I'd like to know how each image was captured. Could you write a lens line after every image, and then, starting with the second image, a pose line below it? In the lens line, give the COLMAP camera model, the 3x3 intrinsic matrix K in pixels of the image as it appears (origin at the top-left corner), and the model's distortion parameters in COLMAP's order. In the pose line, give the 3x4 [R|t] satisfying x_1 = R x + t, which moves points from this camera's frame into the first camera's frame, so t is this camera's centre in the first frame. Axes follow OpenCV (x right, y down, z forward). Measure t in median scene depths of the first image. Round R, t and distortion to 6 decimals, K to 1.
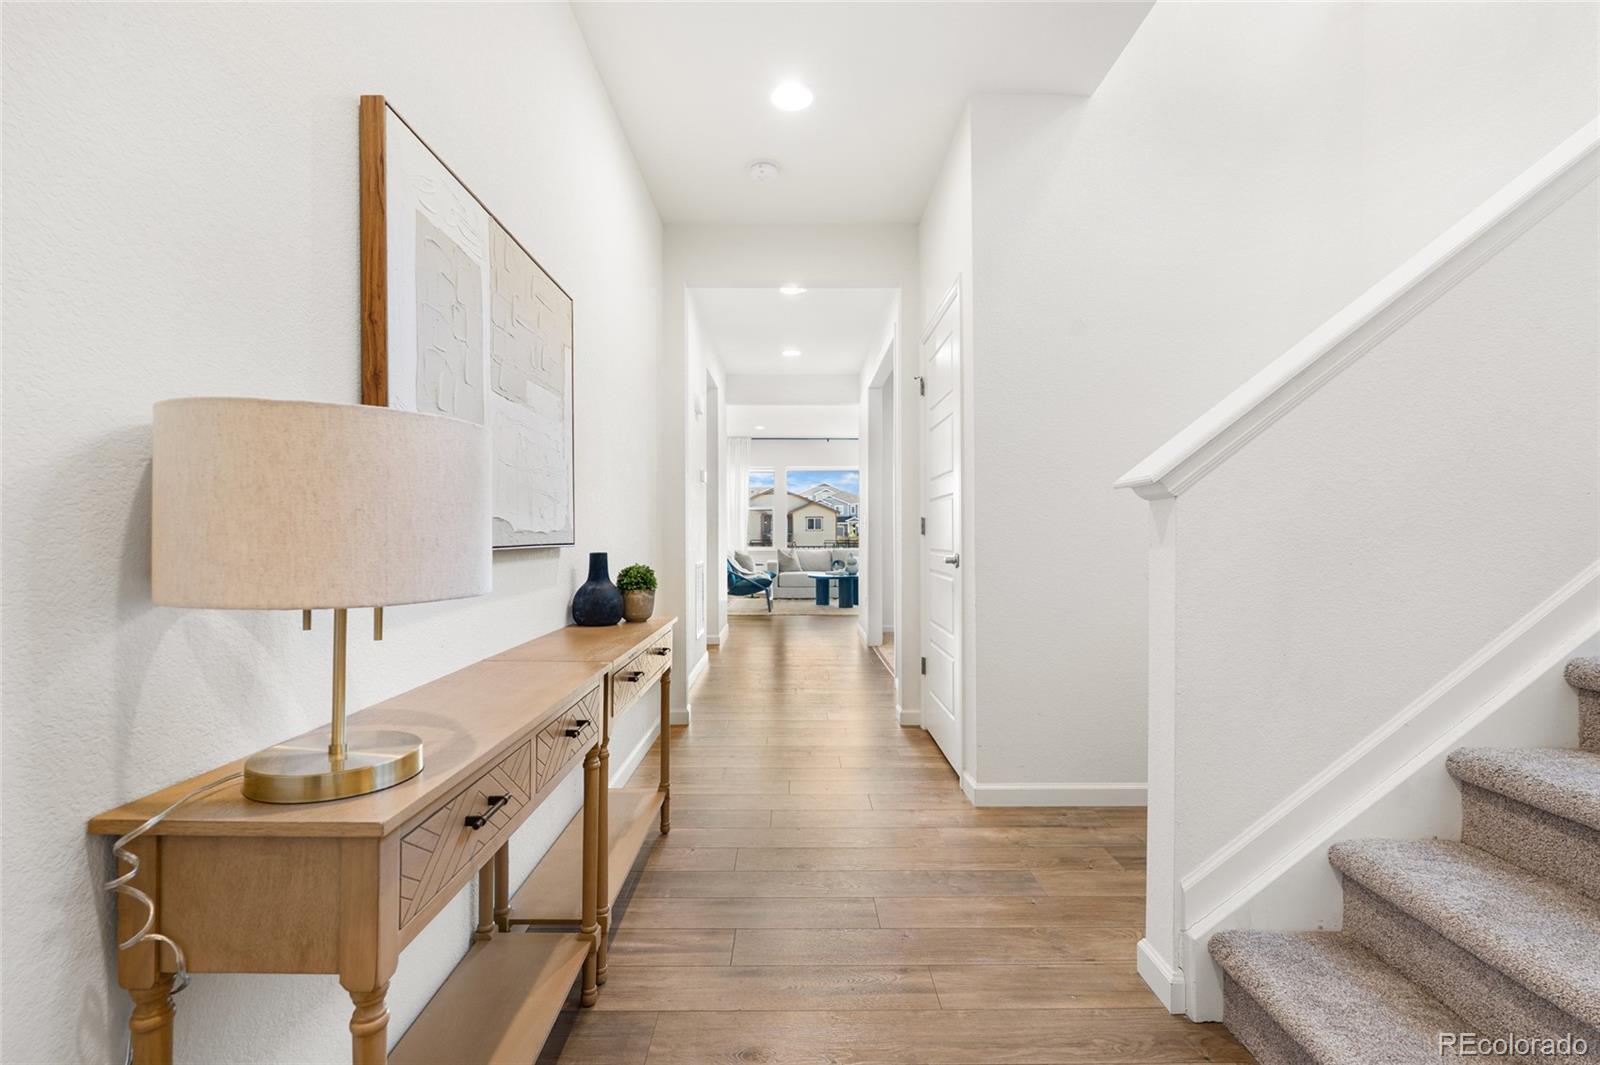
lens RADIAL K [[713.5, 0, 795.2], [0, 713.5, 529.6], [0, 0, 1]] dist [-0.004759, -0.000281]
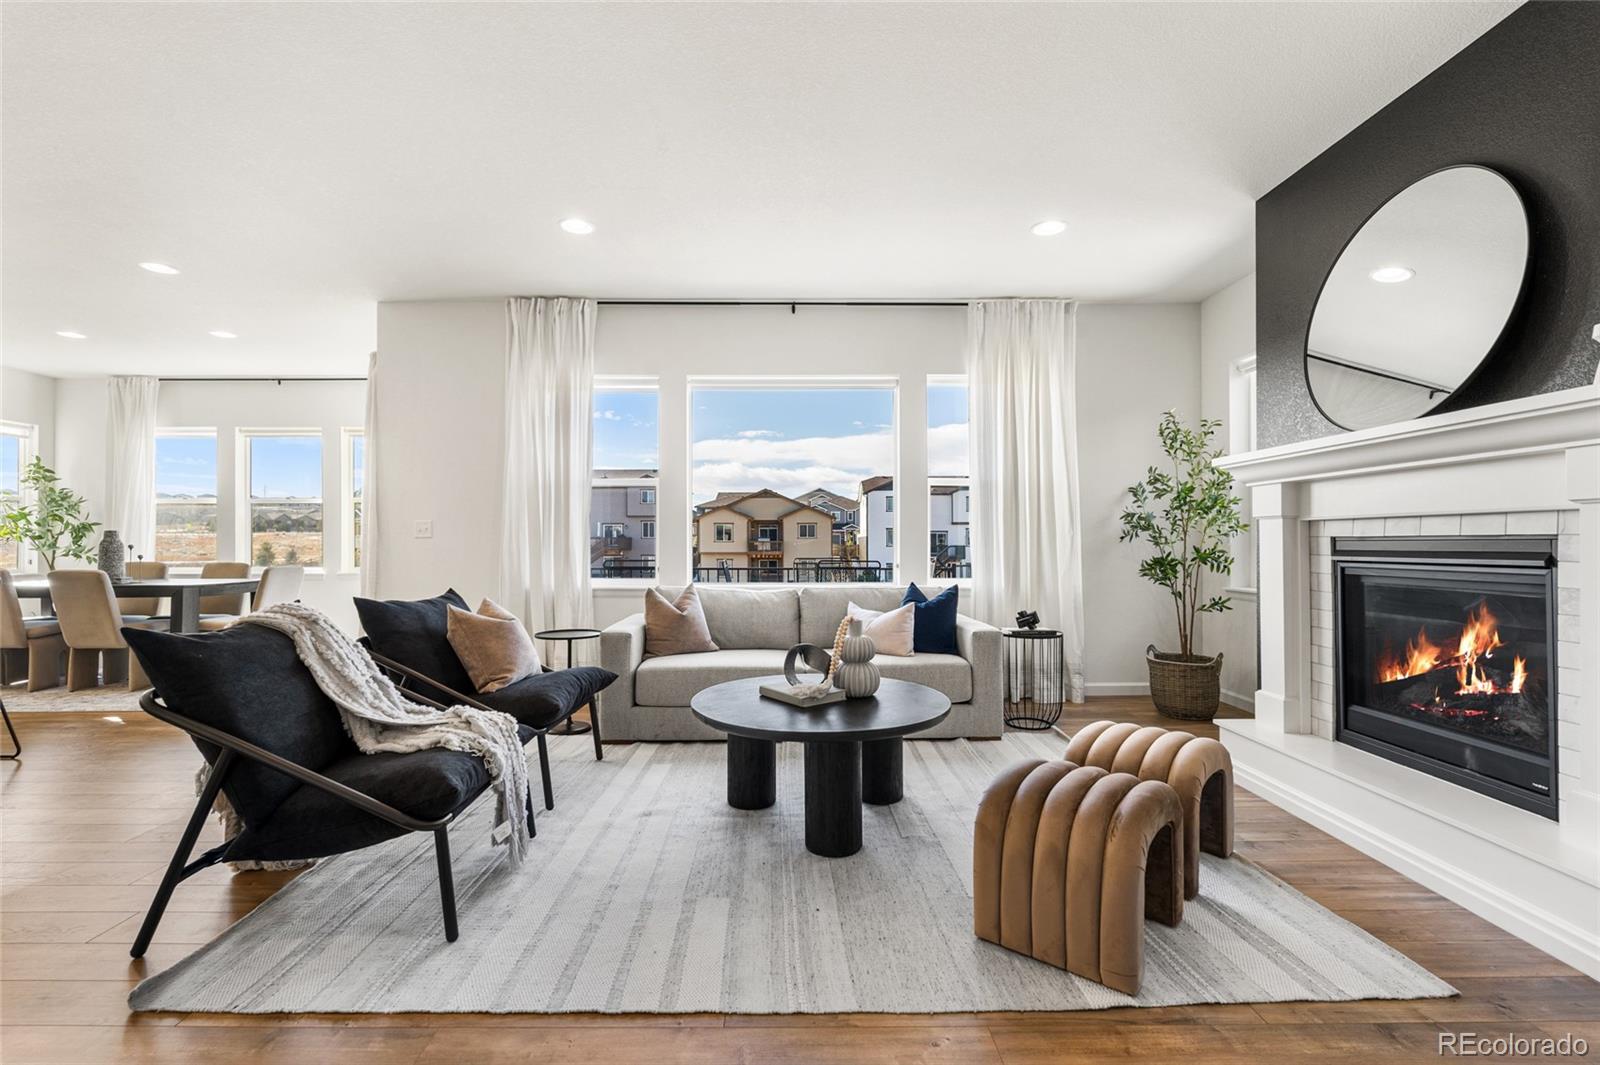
lens RADIAL K [[713.5, 0, 795.2], [0, 713.5, 529.6], [0, 0, 1]] dist [-0.004759, -0.000281]
pose [[0.999991, -0.001104, 0.004038, 0.009028], [0.001149, 0.999937, -0.011182, 0.000293], [-0.004025, 0.011187, 0.999929, 0.119369]]
